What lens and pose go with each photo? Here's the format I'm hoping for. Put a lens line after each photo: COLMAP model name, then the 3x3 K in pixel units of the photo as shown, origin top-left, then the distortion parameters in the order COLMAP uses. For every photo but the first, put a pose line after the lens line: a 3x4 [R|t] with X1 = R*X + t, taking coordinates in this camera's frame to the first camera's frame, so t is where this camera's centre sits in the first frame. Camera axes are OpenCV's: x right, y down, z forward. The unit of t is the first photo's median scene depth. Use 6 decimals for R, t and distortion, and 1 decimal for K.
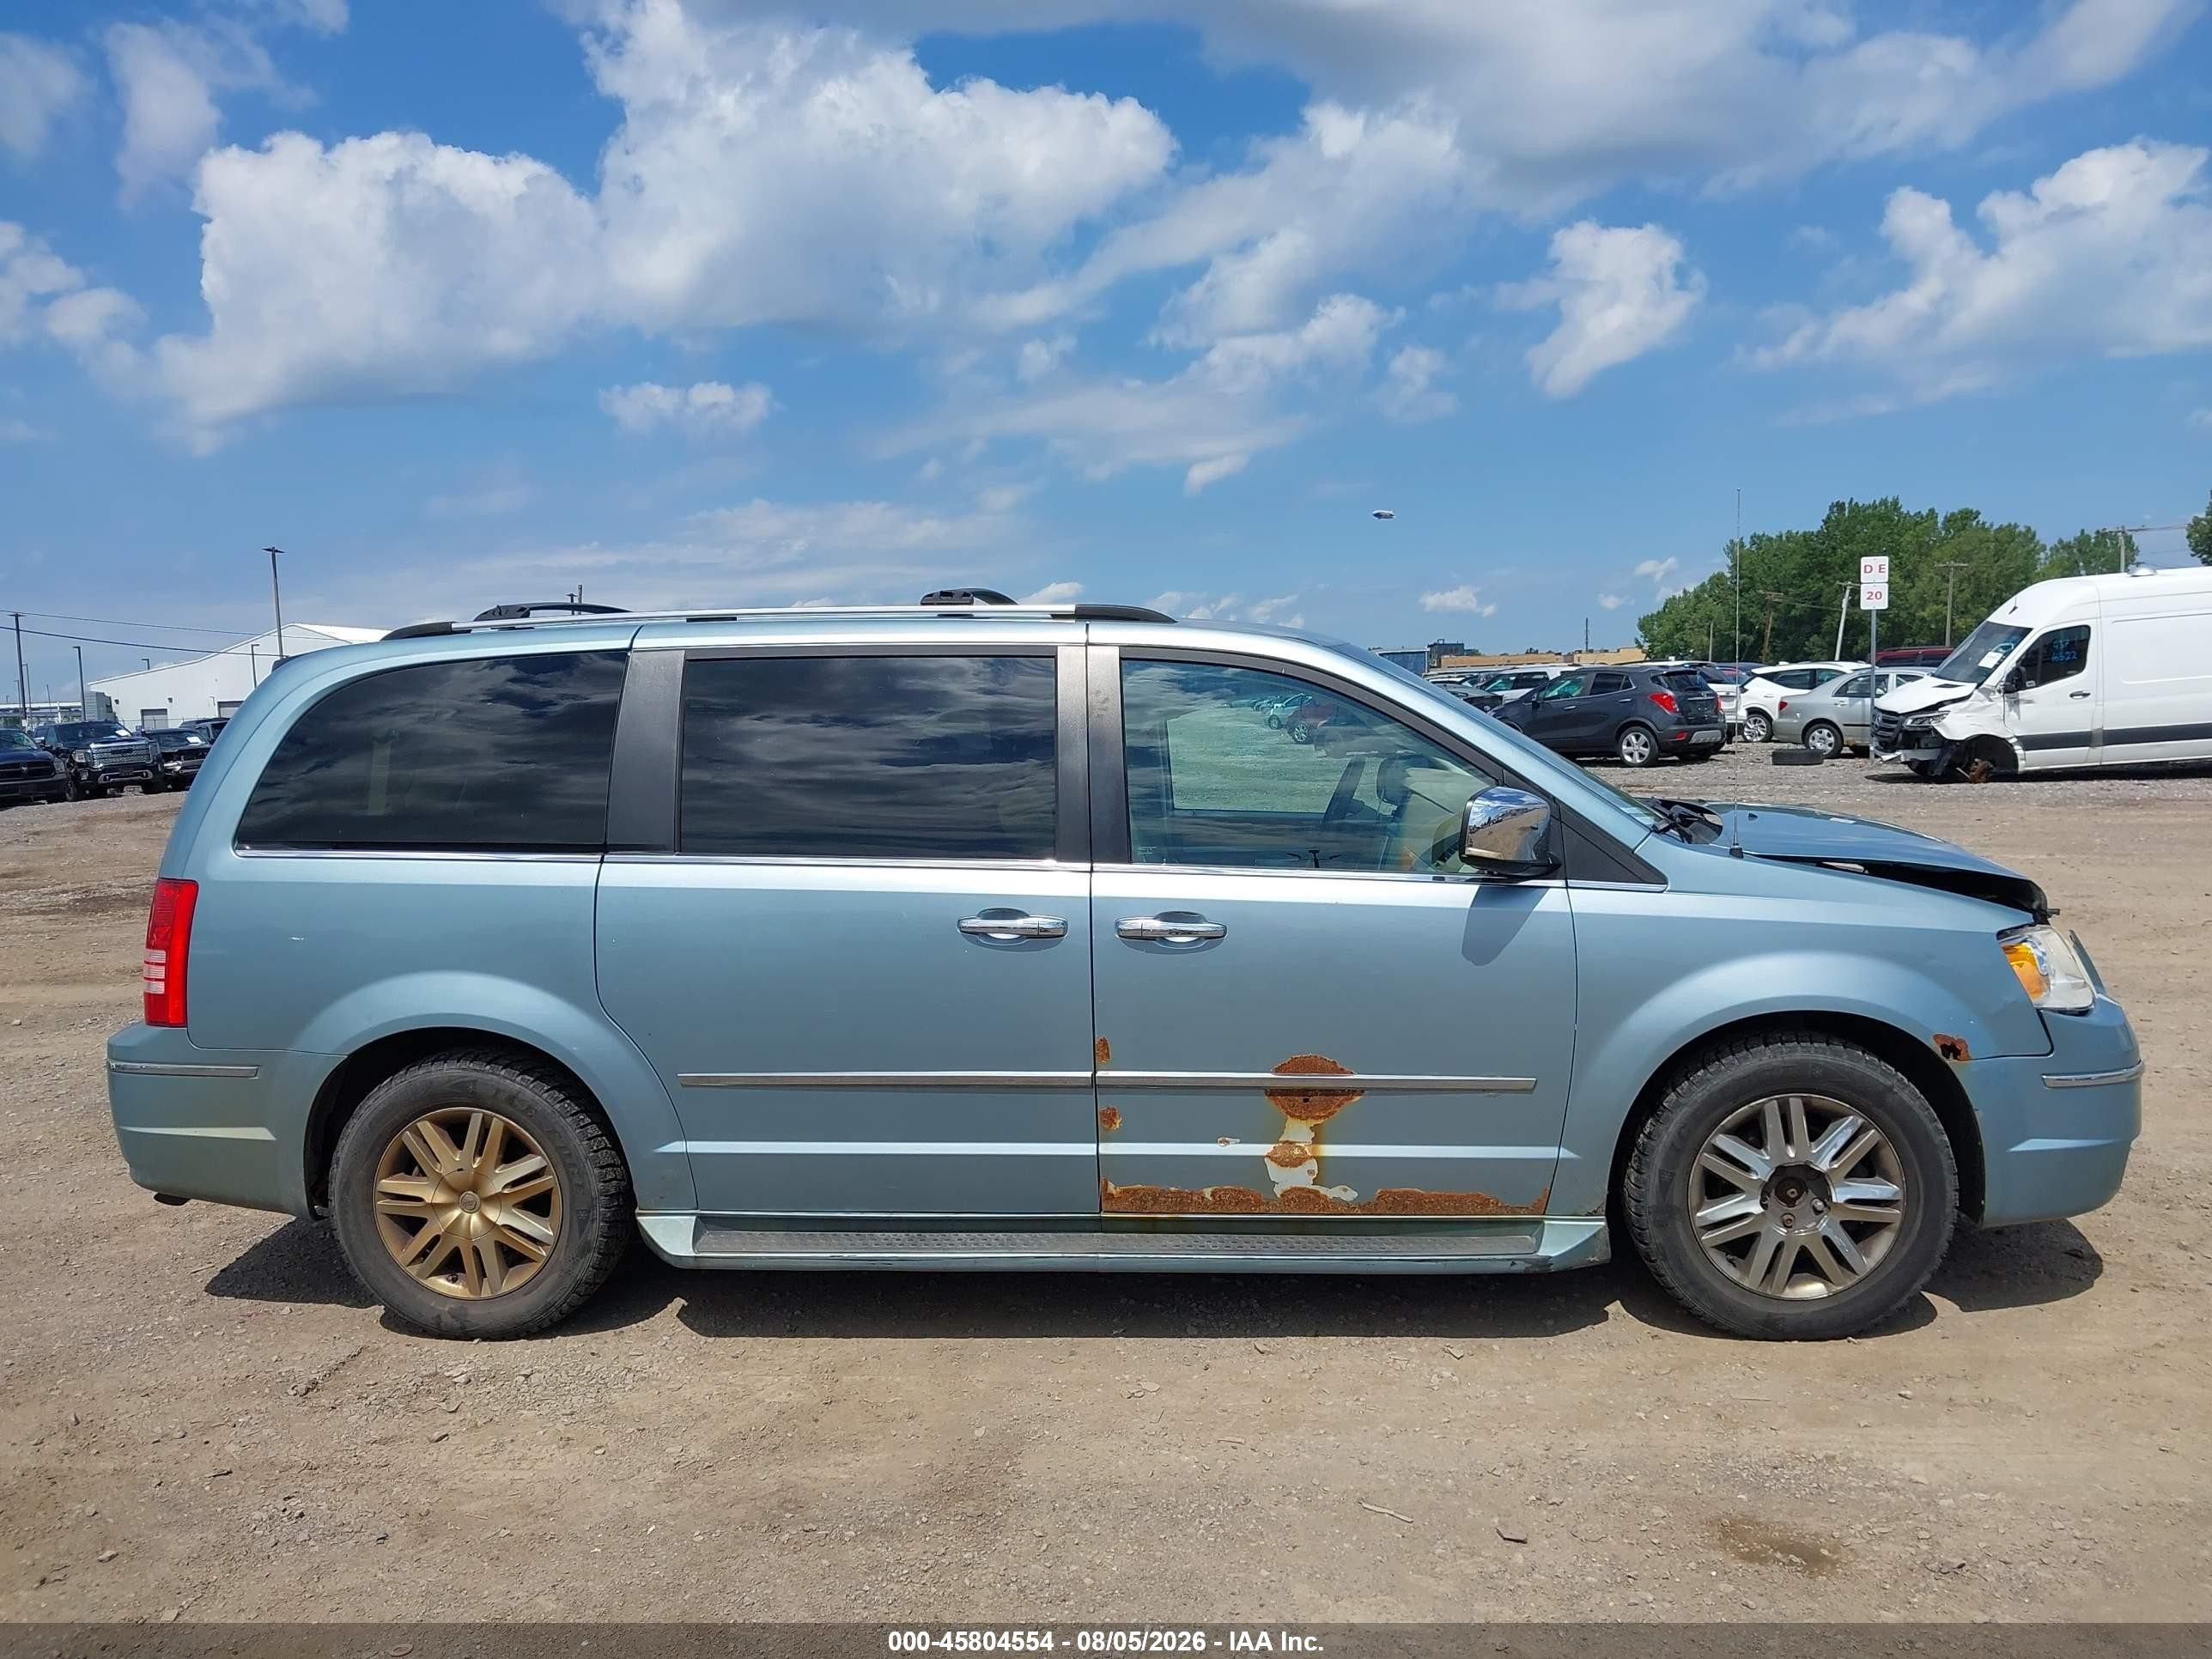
lens RADIAL K [[1818.3, 0, 1104.2], [0, 1818.3, 840.4], [0, 0, 1]] dist [-0.008172, 0.001672]
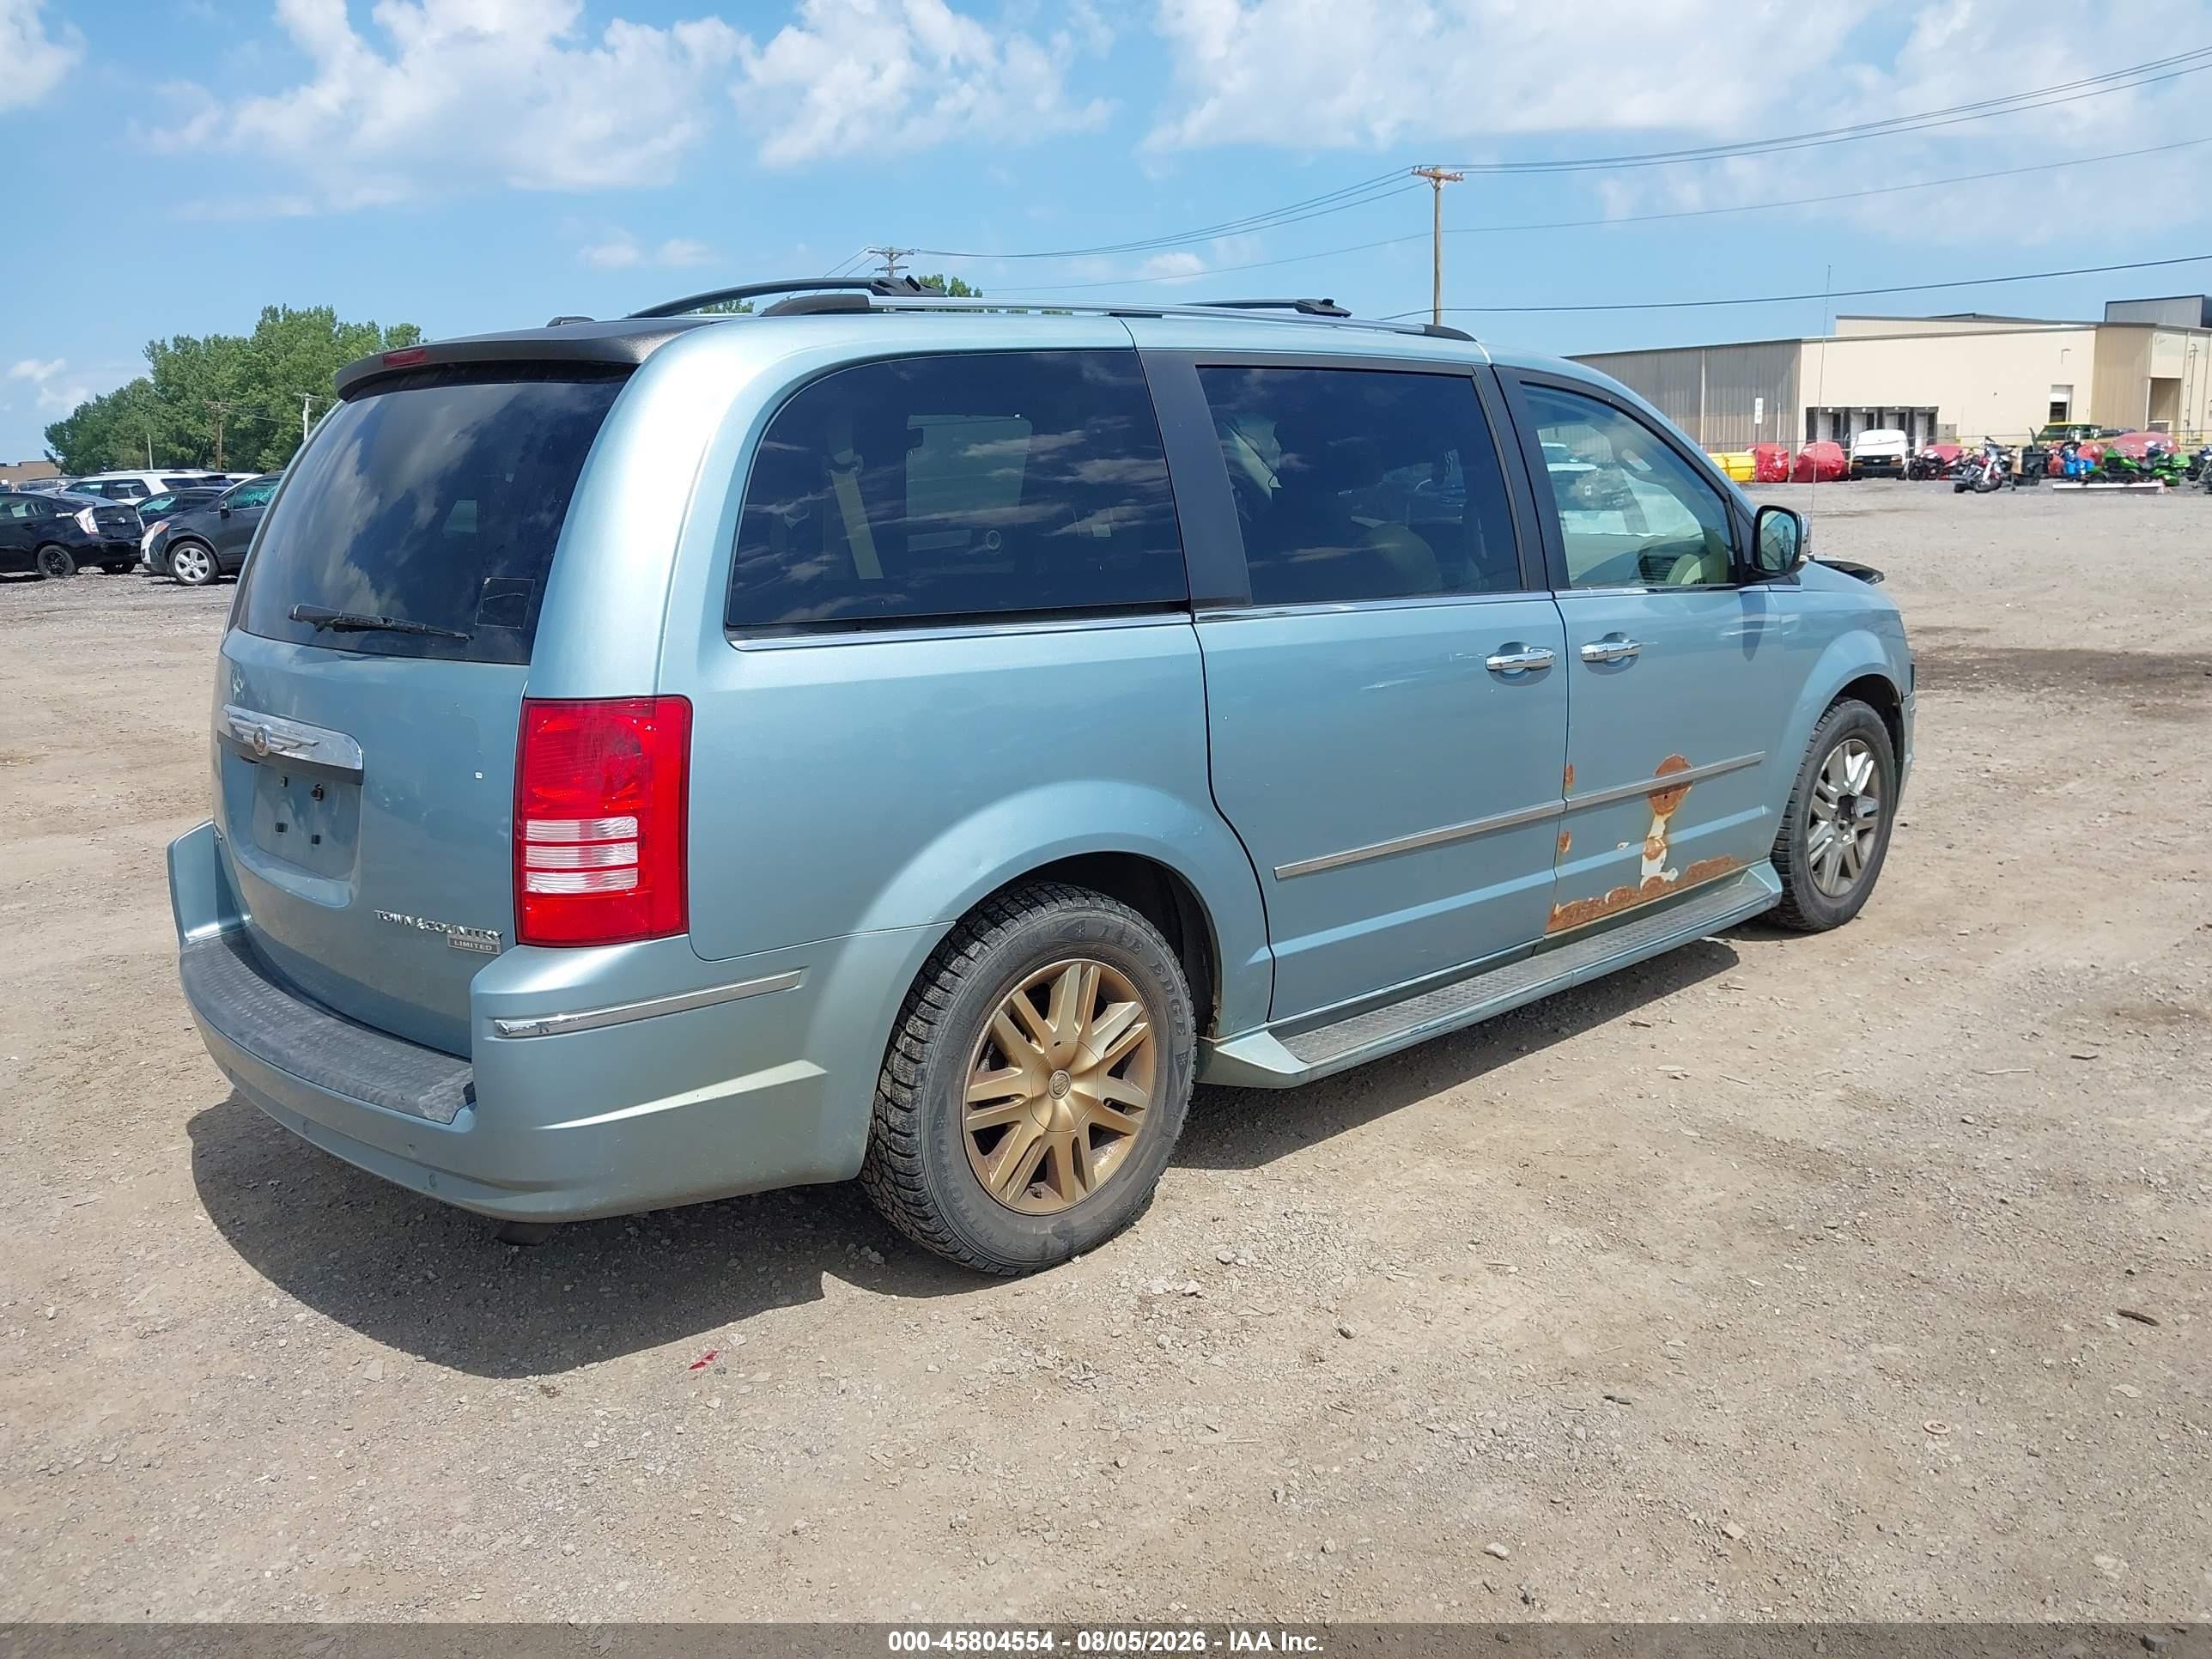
lens RADIAL K [[1842.1, 0, 1087.4], [0, 1842.1, 828.2], [0, 0, 1]] dist [0.006986, 0.003201]
pose [[0.640029, -0.137879, 0.755878, -0.917109], [0.073769, 0.990250, 0.118168, 0.002504], [-0.764801, -0.019871, 0.643960, 0.499715]]
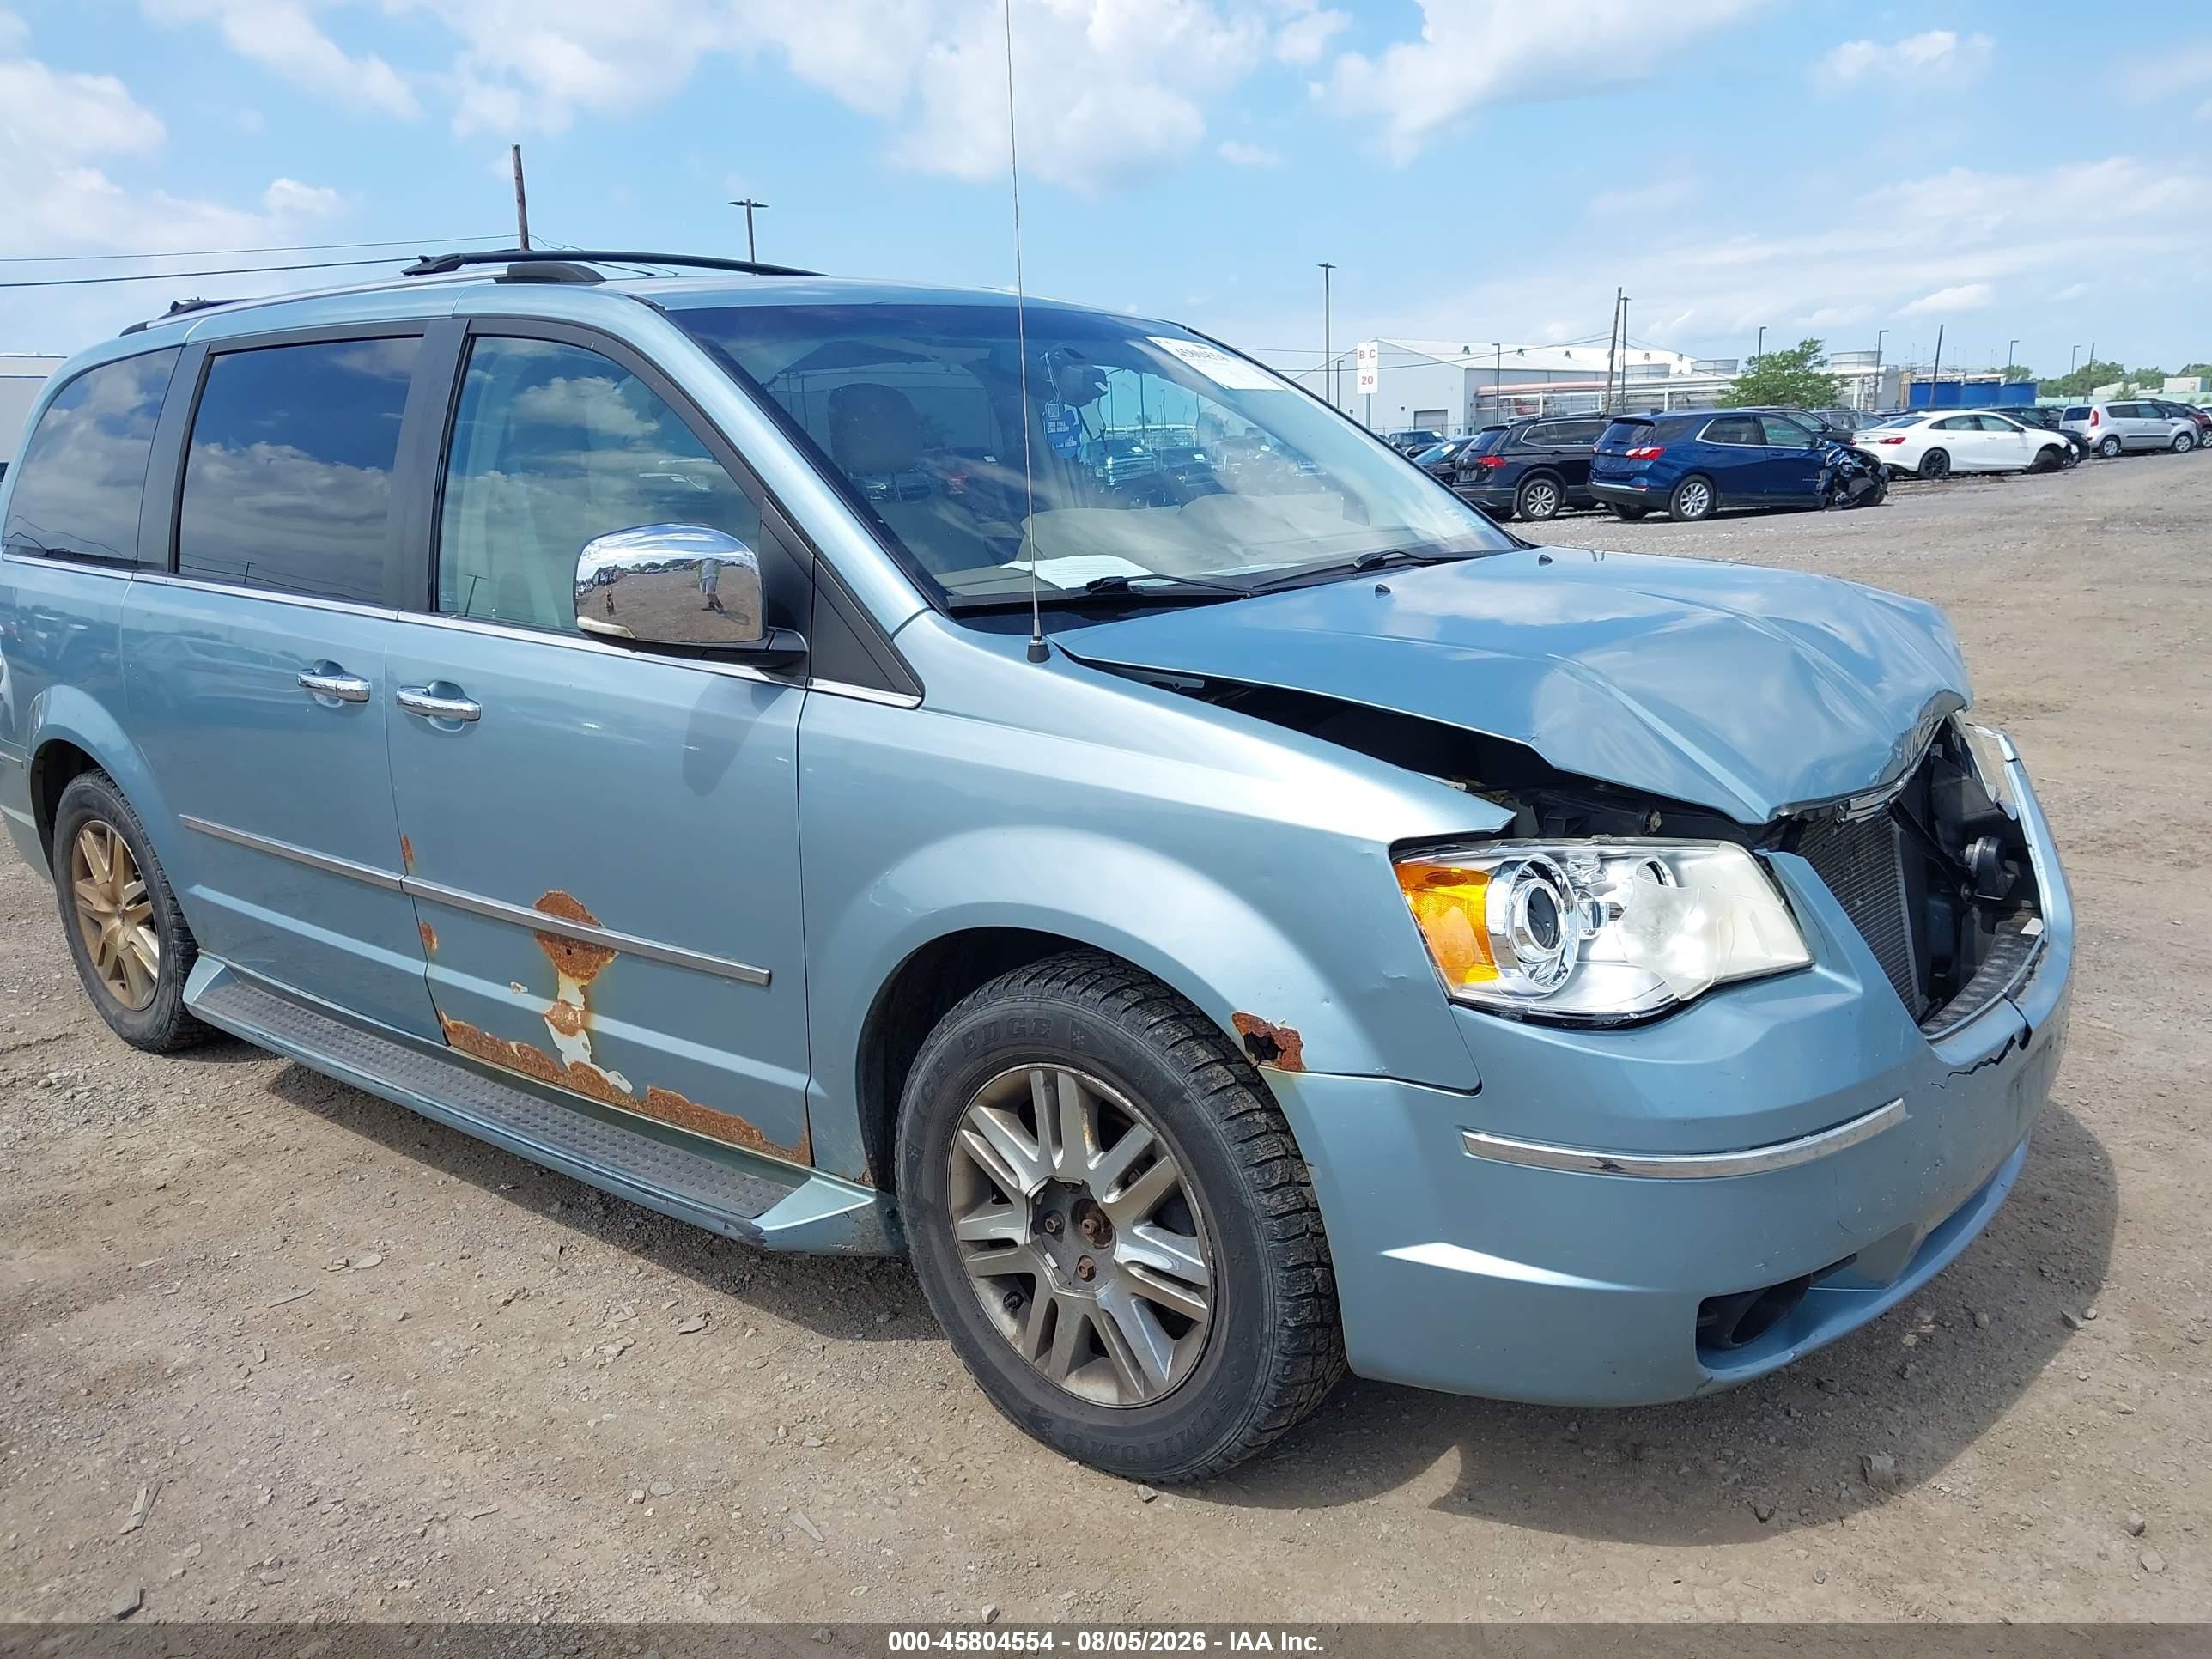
lens RADIAL K [[1837.3, 0, 1103.8], [0, 1837.3, 884.2], [0, 0, 1]] dist [0.083204, -0.133506]
pose [[0.810947, 0.134066, -0.569554, 0.665125], [-0.034977, 0.982763, 0.181530, -0.026733], [0.584074, -0.127290, 0.801658, 0.489576]]
